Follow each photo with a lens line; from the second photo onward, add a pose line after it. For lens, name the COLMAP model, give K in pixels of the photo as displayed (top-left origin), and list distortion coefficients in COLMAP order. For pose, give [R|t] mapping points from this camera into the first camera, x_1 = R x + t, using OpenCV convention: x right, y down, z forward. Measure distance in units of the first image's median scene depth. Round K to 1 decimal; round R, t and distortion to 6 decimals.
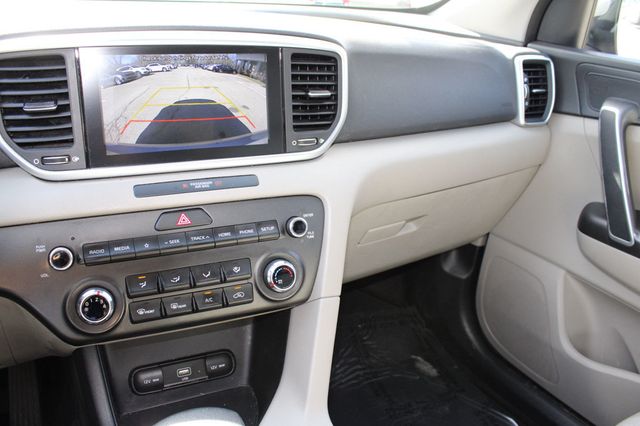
lens RADIAL K [[527.0, 0, 313.2], [0, 527.0, 212.2], [0, 0, 1]] dist [-0.163379, 0.124778]
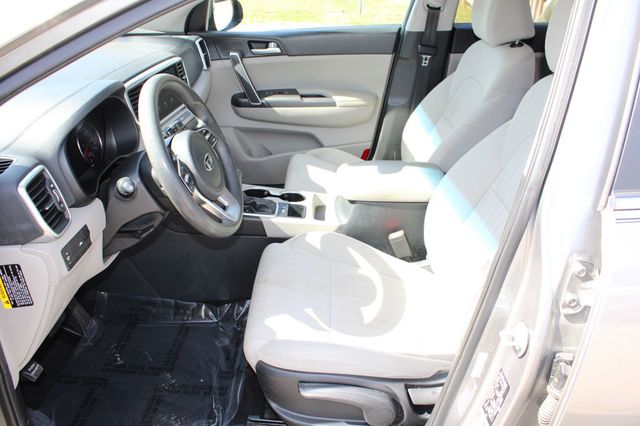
lens RADIAL K [[527.0, 0, 319.0], [0, 527.0, 214.9], [0, 0, 1]] dist [-0.163379, 0.124778]
pose [[0.528379, -0.432568, 0.730548, -1.949966], [0.330372, 0.897409, 0.292423, -0.149253], [-0.782093, 0.086843, 0.617081, -1.143657]]
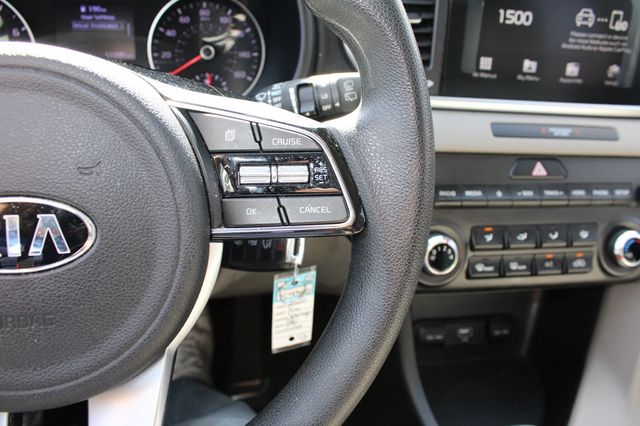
lens RADIAL K [[527.0, 0, 320.2], [0, 527.0, 215.7], [0, 0, 1]] dist [-0.163379, 0.124778]
pose [[0.963583, 0.146954, -0.223410, -0.369635], [-0.121226, 0.984738, 0.124883, 0.025533], [0.238353, -0.093252, 0.966691, 0.078110]]
